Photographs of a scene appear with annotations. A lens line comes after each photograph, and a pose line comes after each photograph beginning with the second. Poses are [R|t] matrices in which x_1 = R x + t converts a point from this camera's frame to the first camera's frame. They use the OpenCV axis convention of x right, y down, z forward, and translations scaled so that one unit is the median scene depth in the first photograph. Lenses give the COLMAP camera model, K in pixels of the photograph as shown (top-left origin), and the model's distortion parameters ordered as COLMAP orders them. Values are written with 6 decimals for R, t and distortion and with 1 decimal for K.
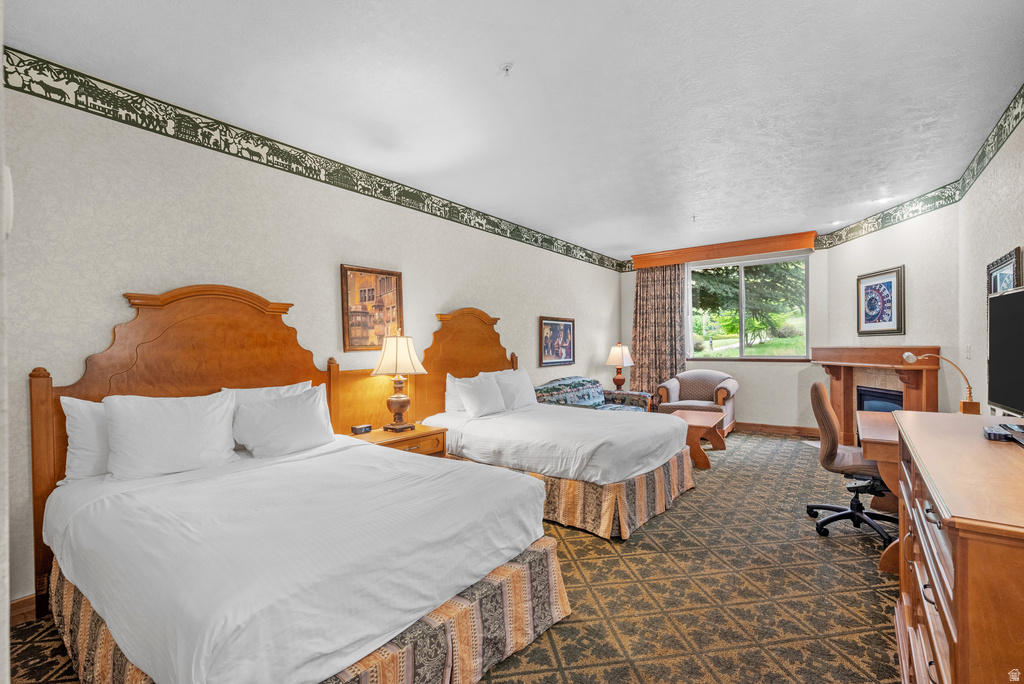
lens RADIAL K [[455.4, 0, 512.4], [0, 455.4, 347.0], [0, 0, 1]] dist [0.000790, -0.000072]
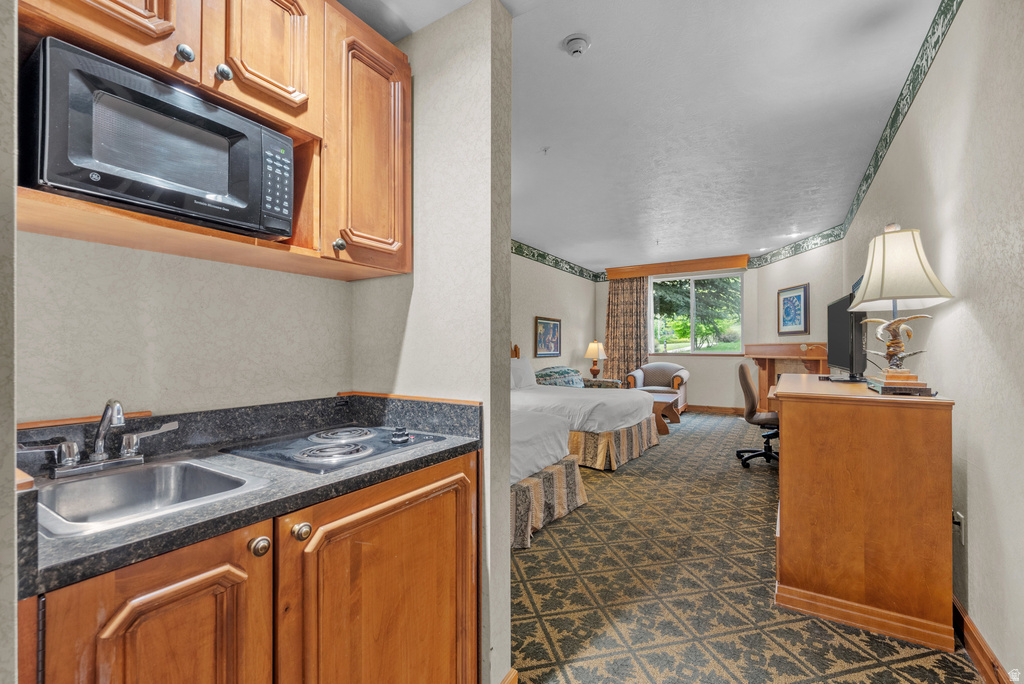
lens RADIAL K [[443.8, 0, 511.4], [0, 443.8, 342.7], [0, 0, 1]] dist [0.001359, 0.000110]
pose [[0.996645, 0.013707, 0.080695, -0.131503], [-0.012391, 0.999782, -0.016776, 0.032347], [-0.080907, 0.015720, 0.996598, -0.254744]]
